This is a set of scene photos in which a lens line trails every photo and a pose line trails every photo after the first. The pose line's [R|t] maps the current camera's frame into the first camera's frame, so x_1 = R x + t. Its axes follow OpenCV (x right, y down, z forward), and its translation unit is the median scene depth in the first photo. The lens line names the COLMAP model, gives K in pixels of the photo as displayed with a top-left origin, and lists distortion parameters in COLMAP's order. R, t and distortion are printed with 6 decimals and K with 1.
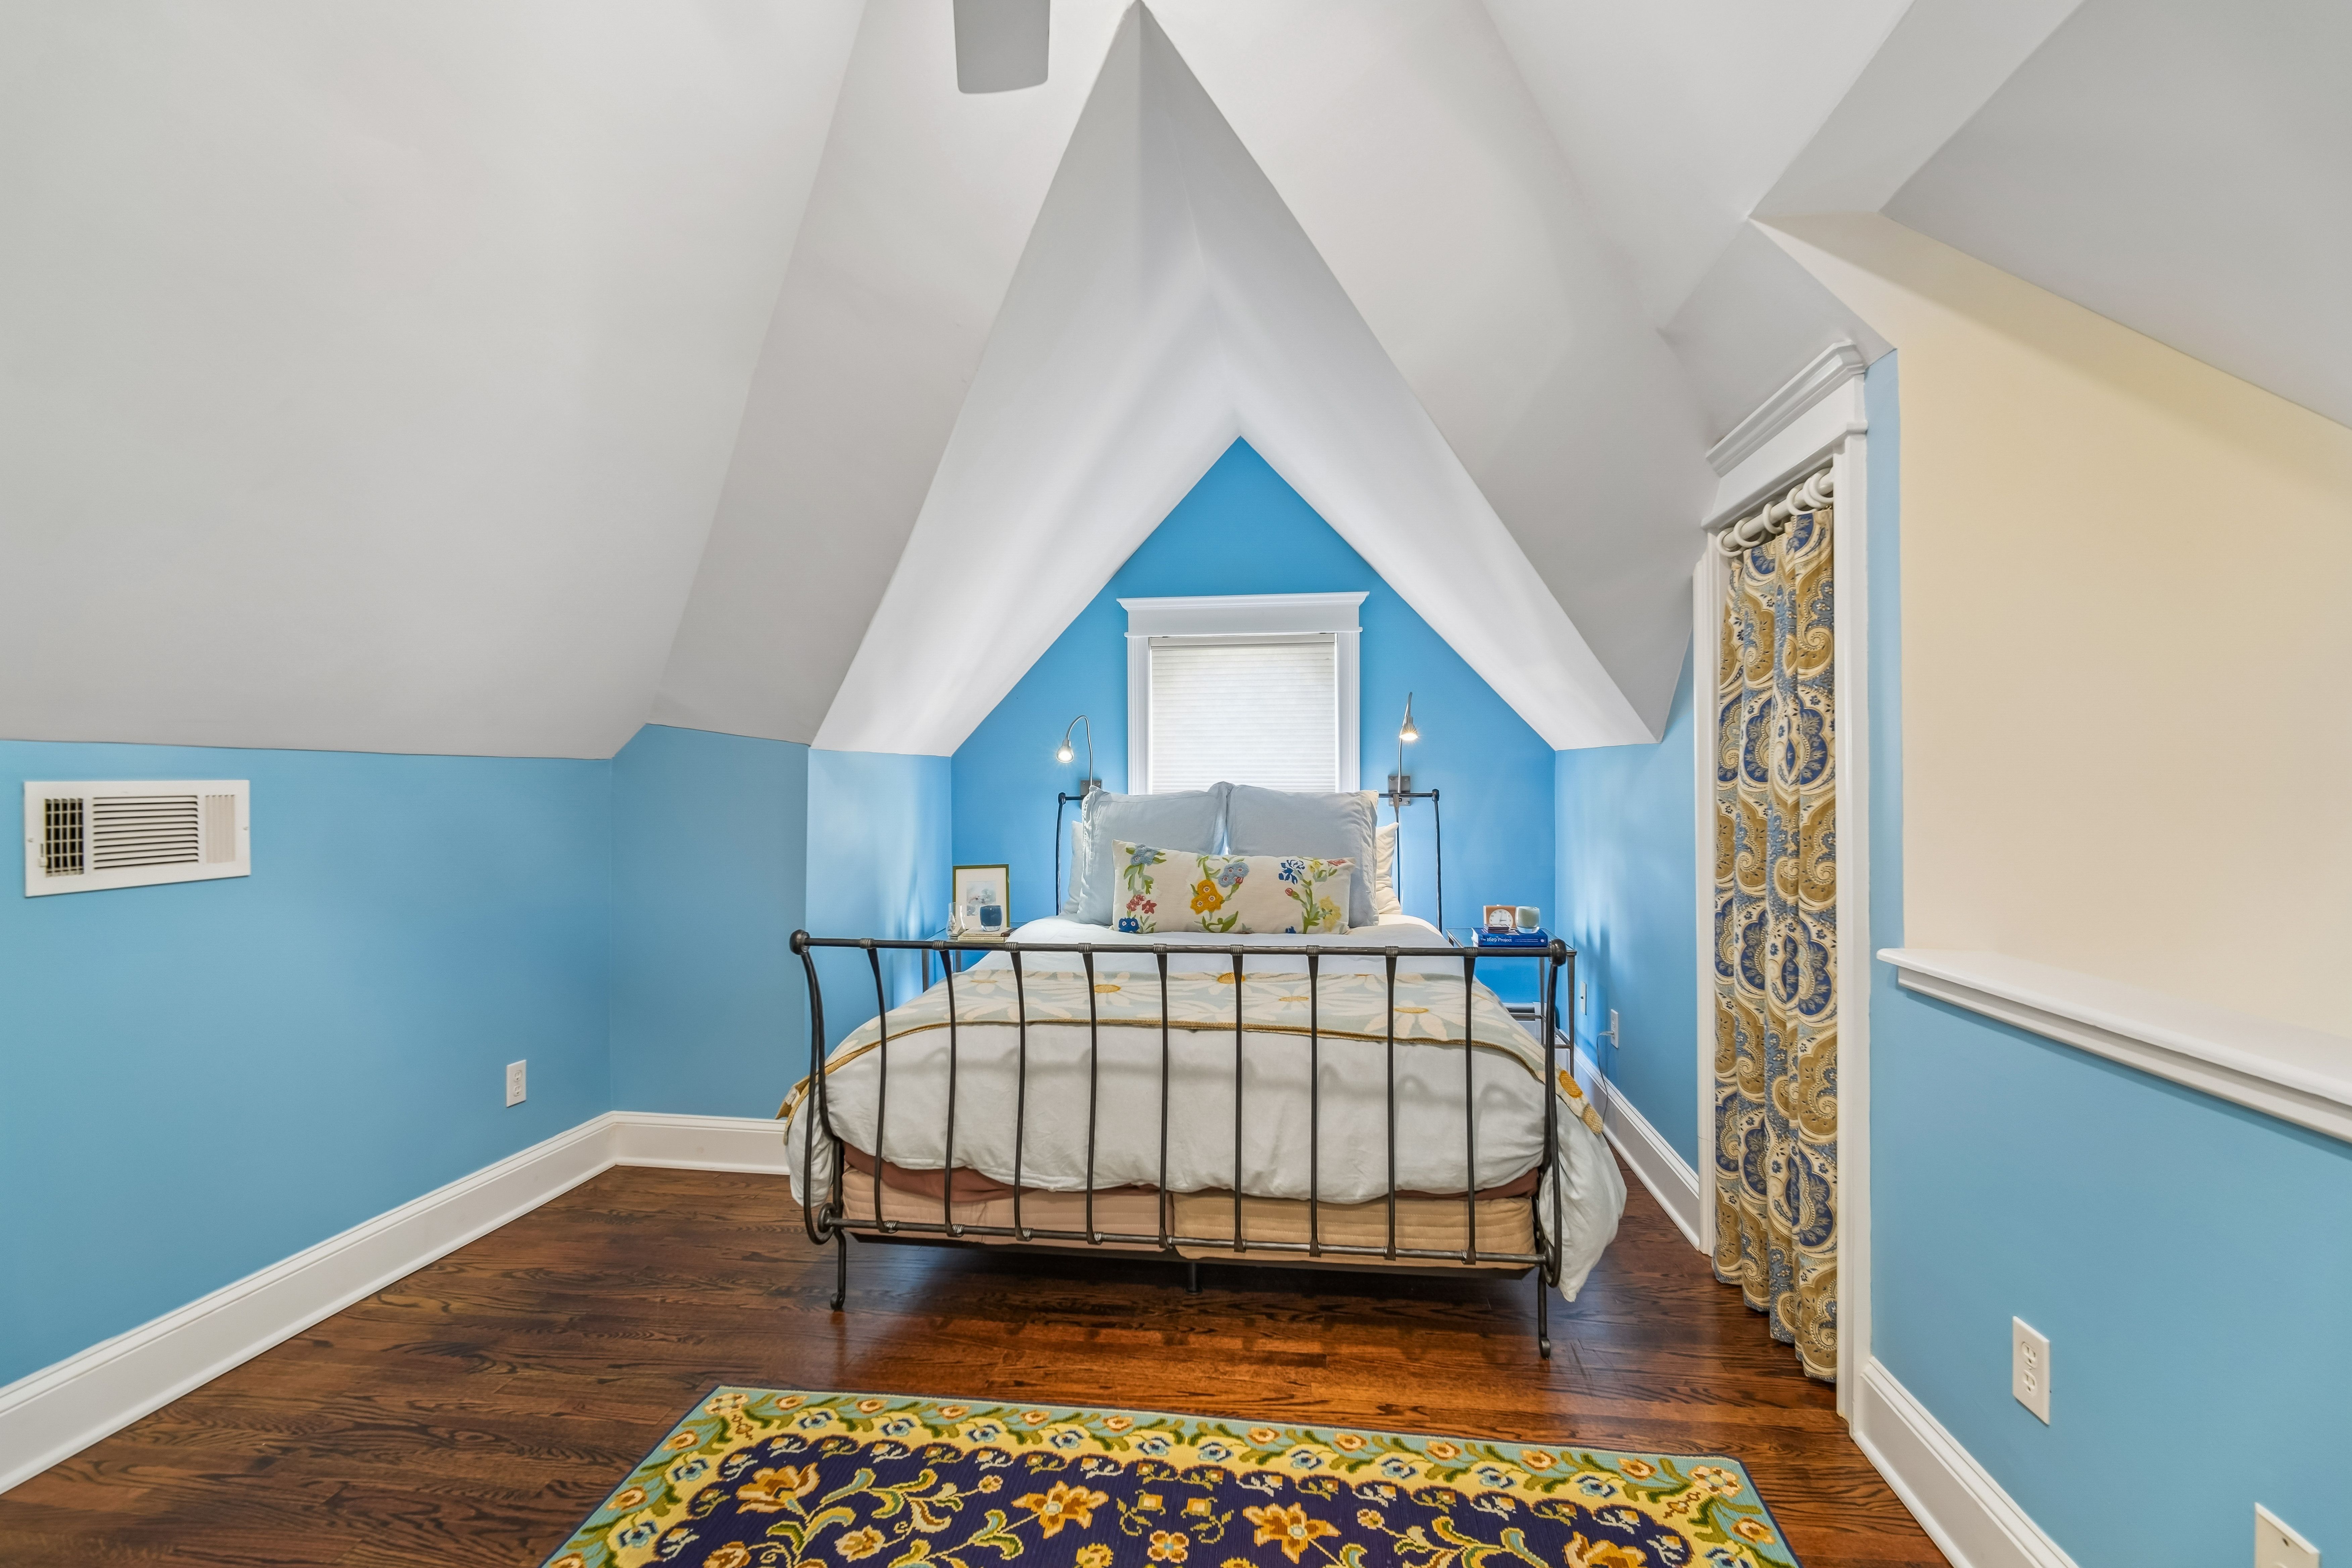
lens RADIAL K [[1108.6, 0, 1181.4], [0, 1108.6, 796.6], [0, 0, 1]] dist [0.004912, -0.009927]
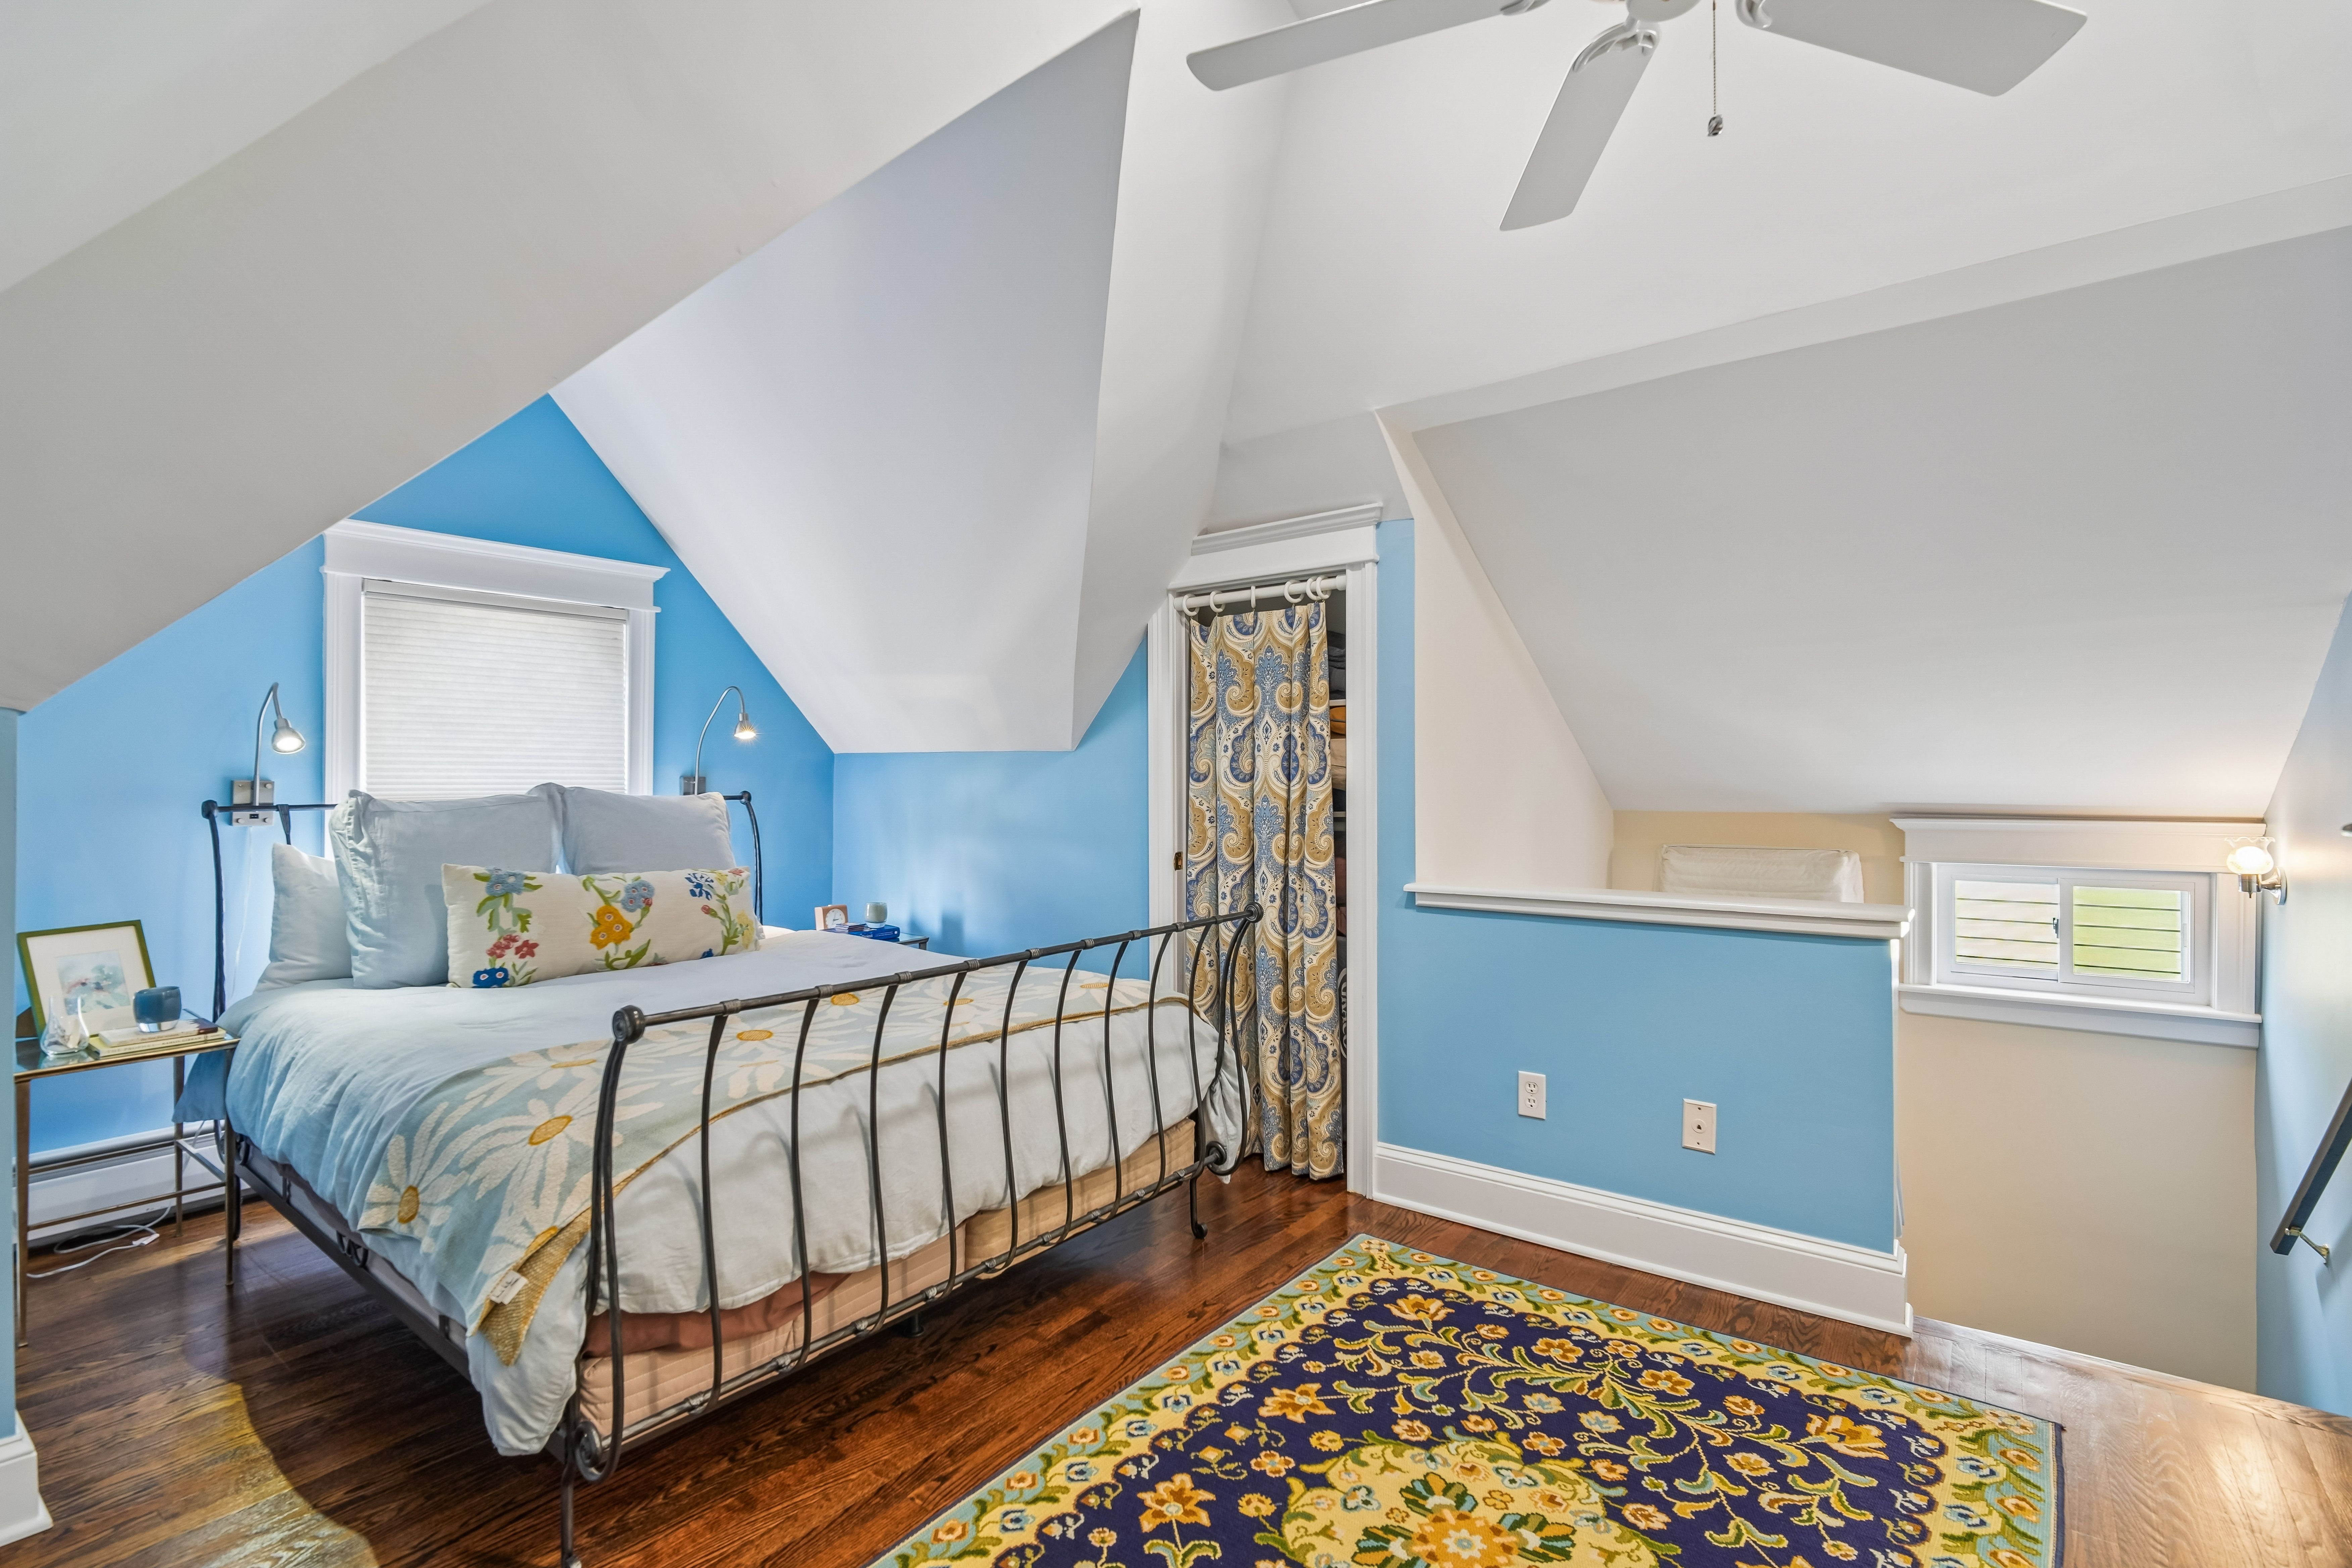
lens RADIAL K [[1108.6, 0, 1181.4], [0, 1108.6, 796.6], [0, 0, 1]] dist [0.004912, -0.009927]
pose [[0.489855, -0.011452, 0.871728, -0.874718], [0.013867, 0.999890, 0.005343, -0.004339], [-0.871693, 0.009471, 0.489960, 0.446917]]
